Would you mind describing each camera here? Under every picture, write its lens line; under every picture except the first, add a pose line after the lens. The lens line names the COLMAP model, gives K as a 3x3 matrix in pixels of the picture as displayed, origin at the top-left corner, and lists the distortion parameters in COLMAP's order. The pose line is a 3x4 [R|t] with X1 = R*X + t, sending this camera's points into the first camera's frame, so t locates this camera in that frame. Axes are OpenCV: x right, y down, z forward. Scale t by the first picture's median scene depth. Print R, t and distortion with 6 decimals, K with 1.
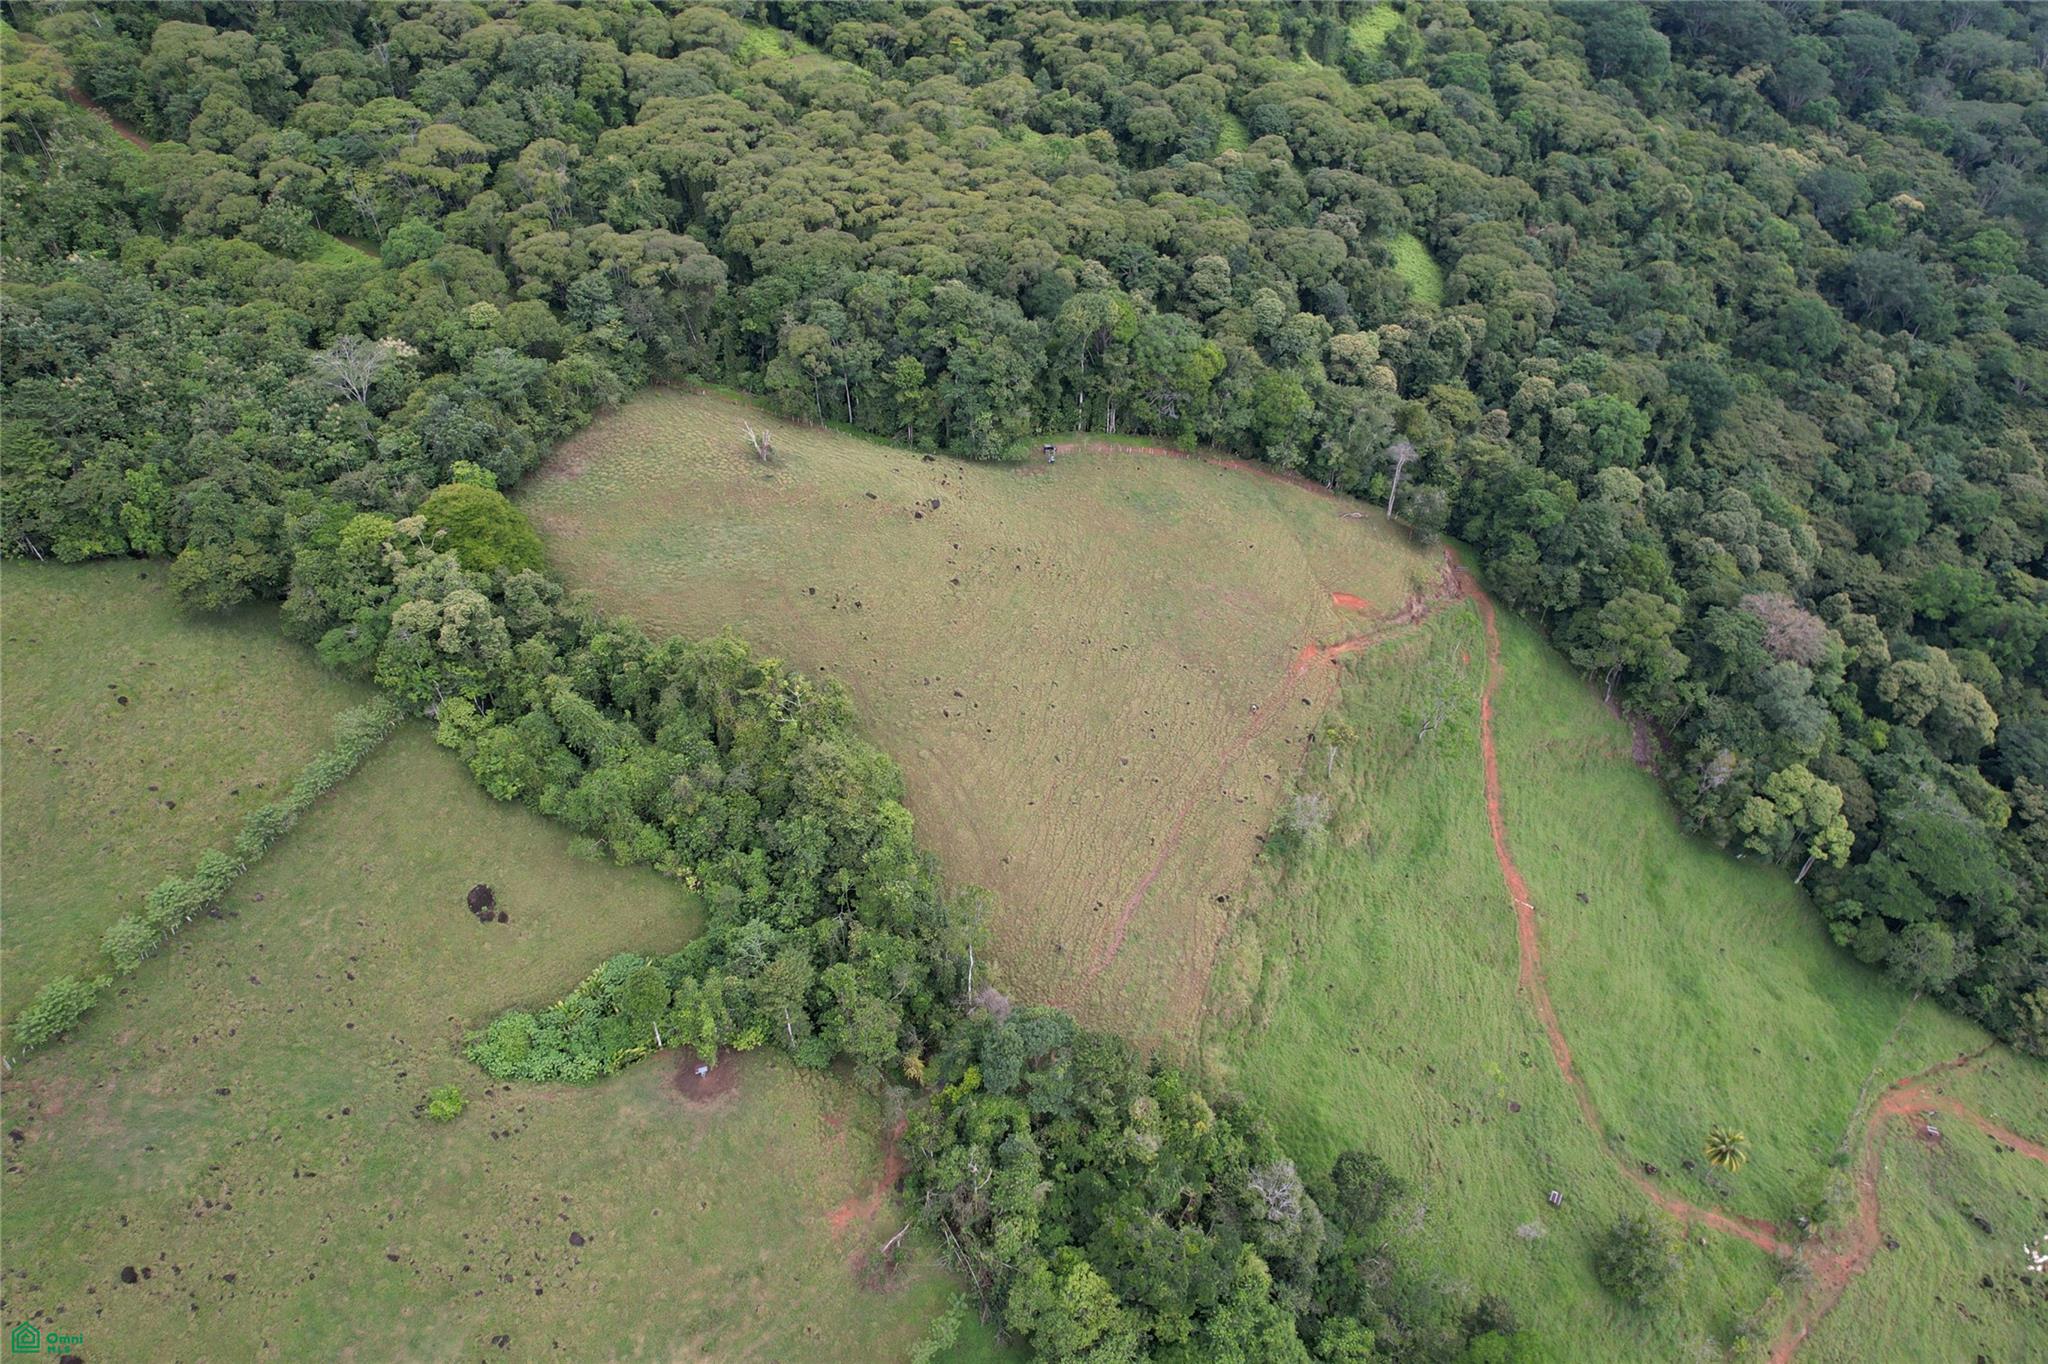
lens RADIAL K [[1302.4, 0, 1031.6], [0, 1302.4, 688.3], [0, 0, 1]] dist [-0.081299, 0.067953]
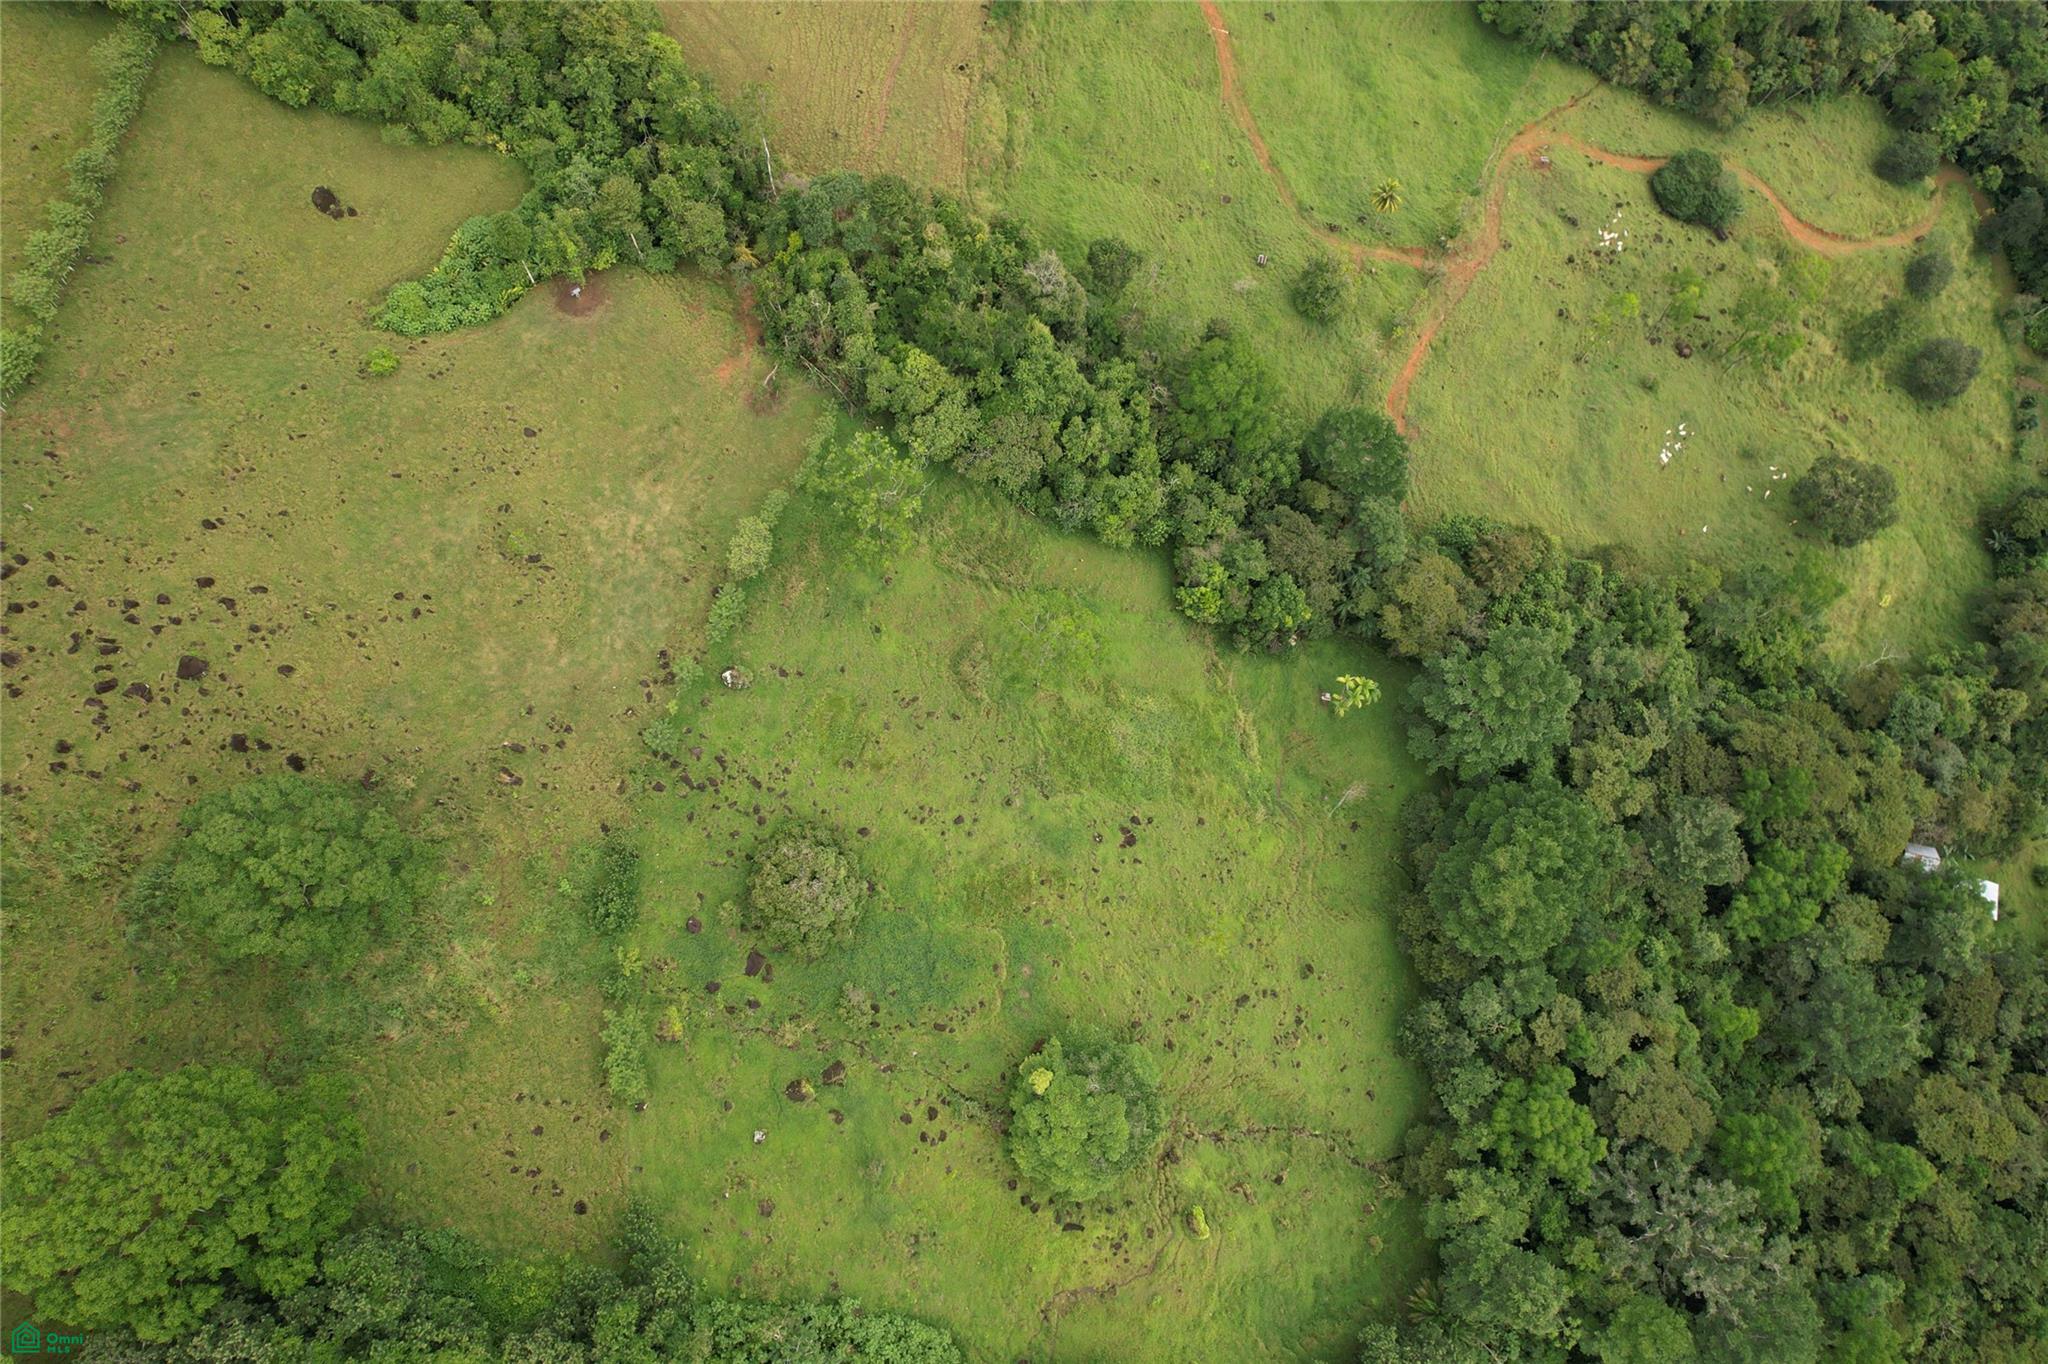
lens RADIAL K [[1302.4, 0, 1029.4], [0, 1302.4, 682.9], [0, 0, 1]] dist [-0.081299, 0.067953]
pose [[0.962028, -0.255635, 0.095668, -0.050688], [0.173525, 0.843352, 0.508573, 0.061327], [-0.210691, -0.472660, 0.855688, -0.277180]]
